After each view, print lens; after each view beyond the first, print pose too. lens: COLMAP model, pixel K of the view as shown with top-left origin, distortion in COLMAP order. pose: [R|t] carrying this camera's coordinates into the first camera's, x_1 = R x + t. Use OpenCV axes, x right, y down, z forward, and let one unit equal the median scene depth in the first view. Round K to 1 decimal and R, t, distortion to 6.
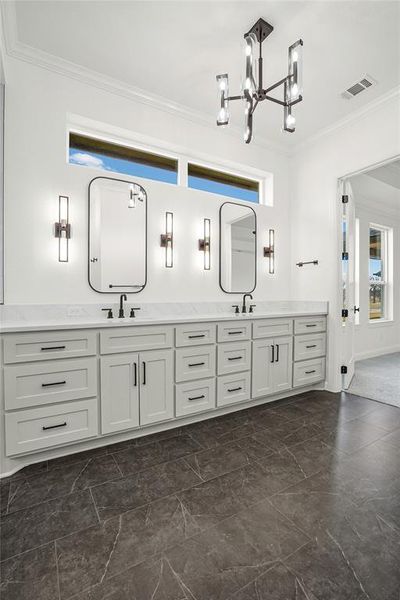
lens RADIAL K [[307.7, 0, 200.0], [0, 307.7, 295.2], [0, 0, 1]] dist [-0.018966, 0.002768]
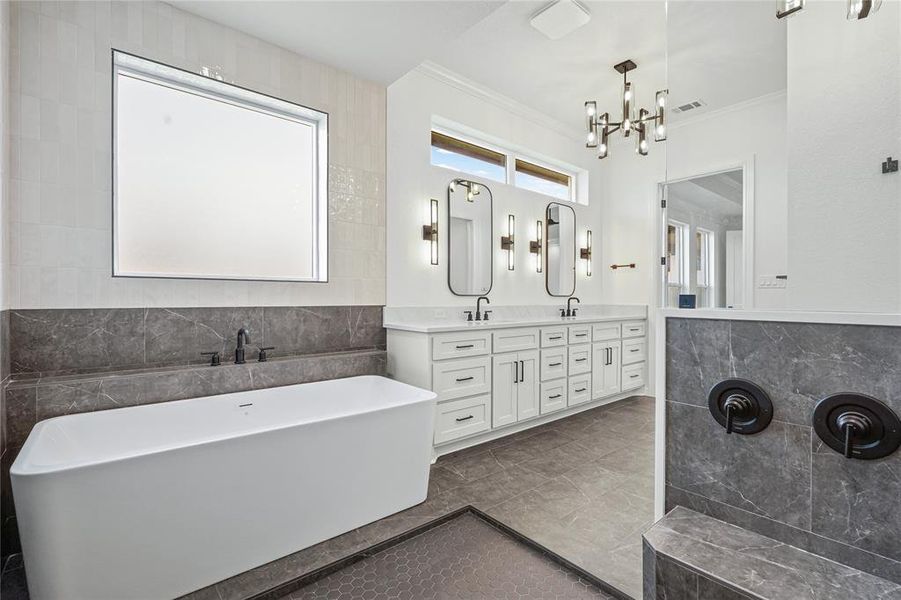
lens RADIAL K [[415.7, 0, 449.2], [0, 415.7, 304.4], [0, 0, 1]] dist [-0.035552, 0.000706]
pose [[0.992383, 0.004038, 0.123123, -0.374434], [-0.005976, 0.999864, 0.015378, 0.000023], [-0.123044, -0.015997, 0.992272, -0.239892]]
